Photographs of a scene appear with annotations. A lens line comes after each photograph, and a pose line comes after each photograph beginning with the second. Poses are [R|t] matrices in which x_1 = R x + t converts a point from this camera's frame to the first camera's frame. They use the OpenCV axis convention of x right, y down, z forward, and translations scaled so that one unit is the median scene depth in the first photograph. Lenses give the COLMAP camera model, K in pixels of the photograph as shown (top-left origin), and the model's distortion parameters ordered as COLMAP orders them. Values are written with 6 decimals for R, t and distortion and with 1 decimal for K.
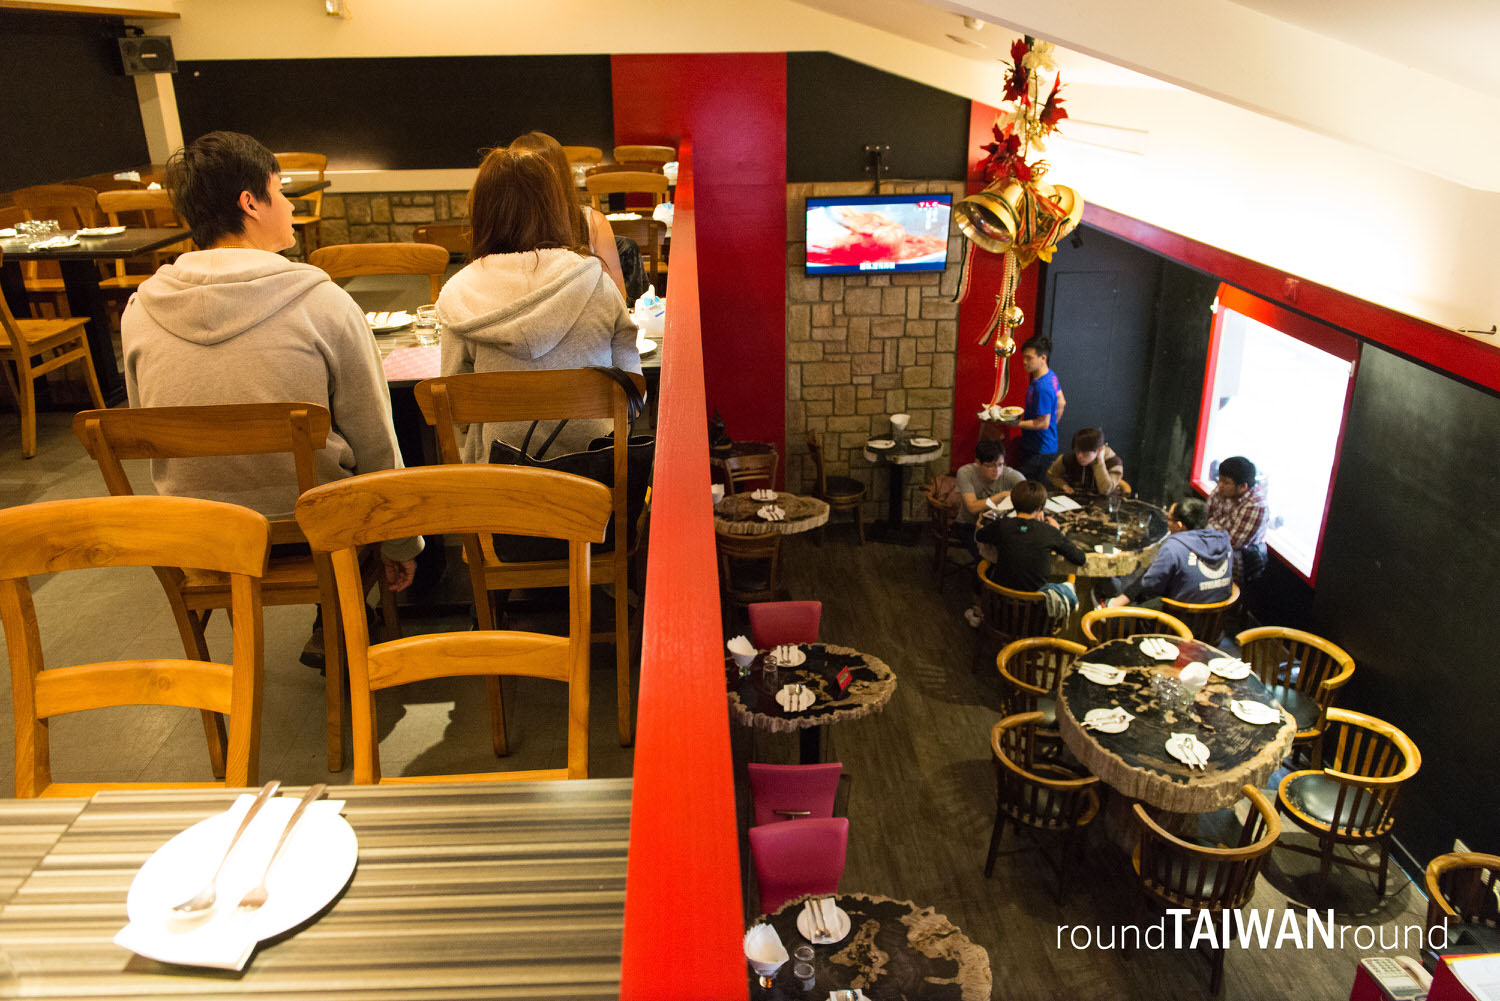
lens RADIAL K [[1103.7, 0, 750.0], [0, 1103.7, 500.5], [0, 0, 1]] dist [-0.005750, -0.004622]
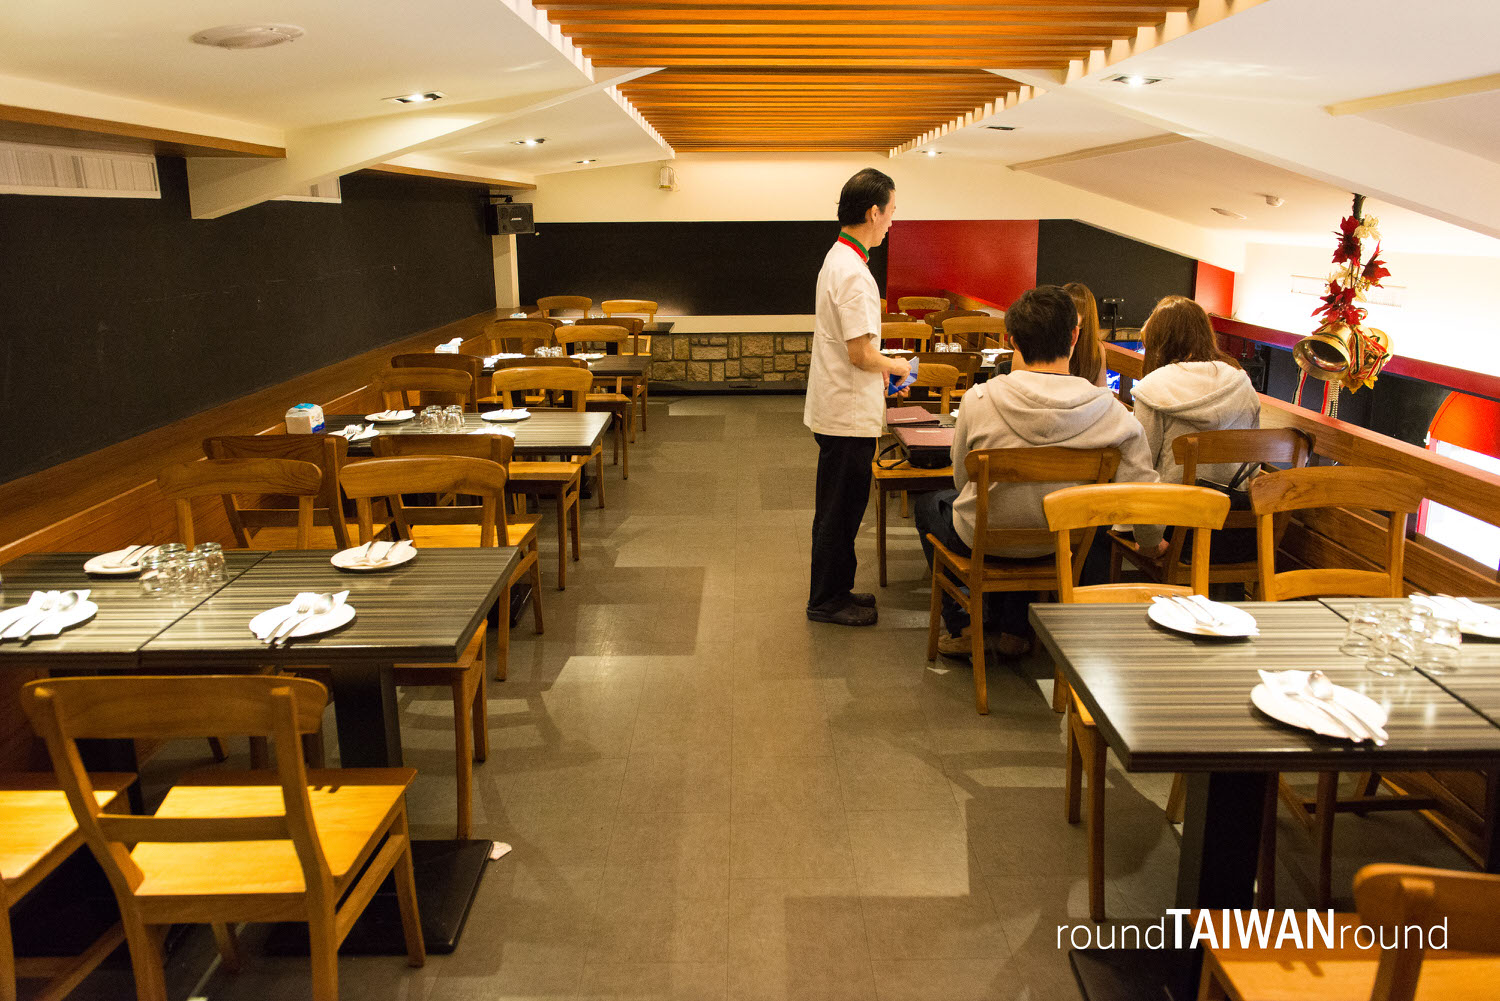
lens RADIAL K [[1143.0, 0, 750.0], [0, 1143.0, 500.5], [0, 0, 1]] dist [-0.001873, -0.001458]
pose [[0.999407, 0.014155, -0.031389, -0.440343], [-0.018368, 0.990219, -0.138308, 0.111614], [0.029124, 0.138802, 0.989892, -0.306591]]
